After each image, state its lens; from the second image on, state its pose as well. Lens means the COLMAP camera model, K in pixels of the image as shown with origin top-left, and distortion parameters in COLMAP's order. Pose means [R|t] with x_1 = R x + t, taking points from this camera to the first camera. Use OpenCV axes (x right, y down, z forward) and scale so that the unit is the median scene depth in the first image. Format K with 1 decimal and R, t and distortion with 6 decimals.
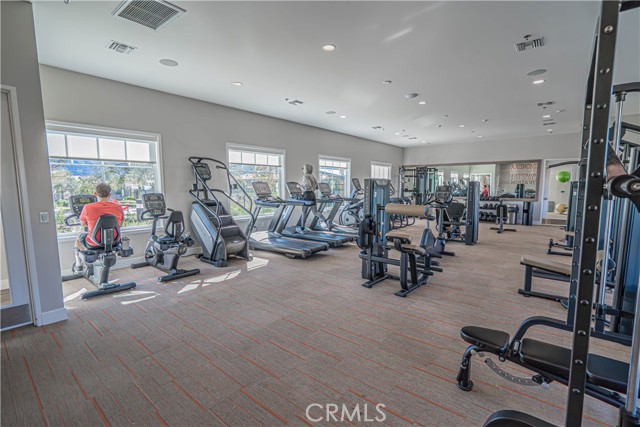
lens RADIAL K [[287.9, 0, 319.8], [0, 287.9, 213.0], [0, 0, 1]] dist [-0.002516, 0.000322]
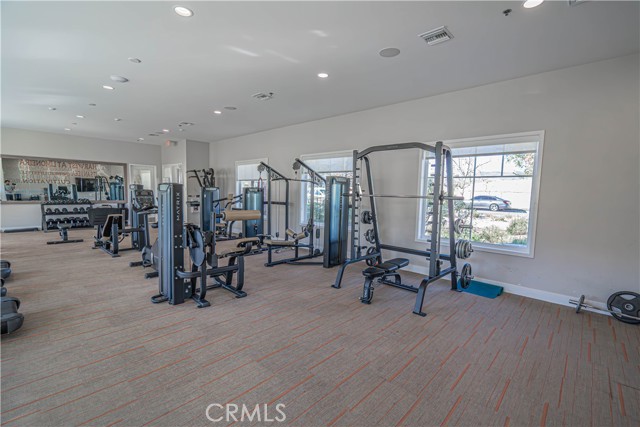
lens RADIAL K [[287.9, 0, 319.8], [0, 287.9, 213.0], [0, 0, 1]] dist [-0.002516, 0.000322]
pose [[0.076434, -0.072426, 0.994441, -0.827954], [0.070778, 0.995236, 0.067044, -0.079272], [-0.994559, 0.065260, 0.081196, 0.690618]]
